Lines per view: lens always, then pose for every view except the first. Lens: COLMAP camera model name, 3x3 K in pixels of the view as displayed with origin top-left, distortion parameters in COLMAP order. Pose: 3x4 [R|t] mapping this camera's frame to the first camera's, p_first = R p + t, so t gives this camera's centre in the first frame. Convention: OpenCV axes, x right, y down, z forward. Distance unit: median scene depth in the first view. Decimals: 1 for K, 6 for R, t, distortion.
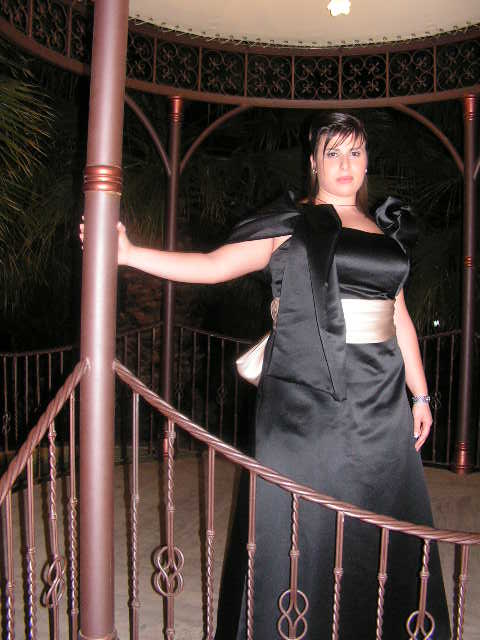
lens RADIAL K [[621.6, 0, 240.7], [0, 621.6, 302.7], [0, 0, 1]] dist [-0.161208, 0.018405]
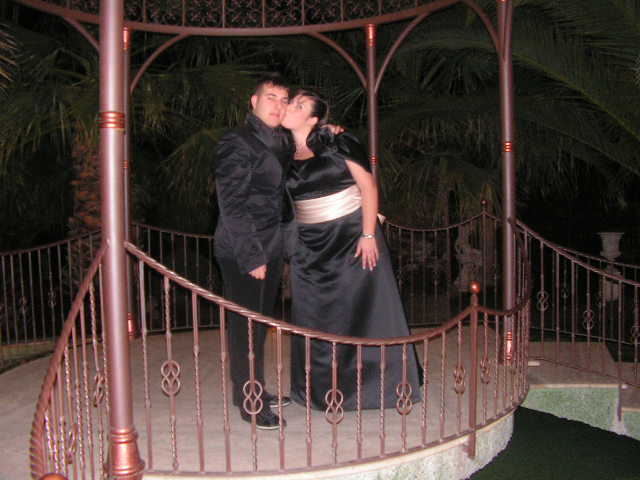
lens RADIAL K [[746.1, 0, 320.0], [0, 746.1, 240.0], [0, 0, 1]] dist [-0.212217, 0.384311]
pose [[0.973433, -0.055369, 0.222177, -0.075528], [0.044996, 0.997660, 0.051483, 0.011445], [-0.224508, -0.040118, 0.973646, -0.466392]]
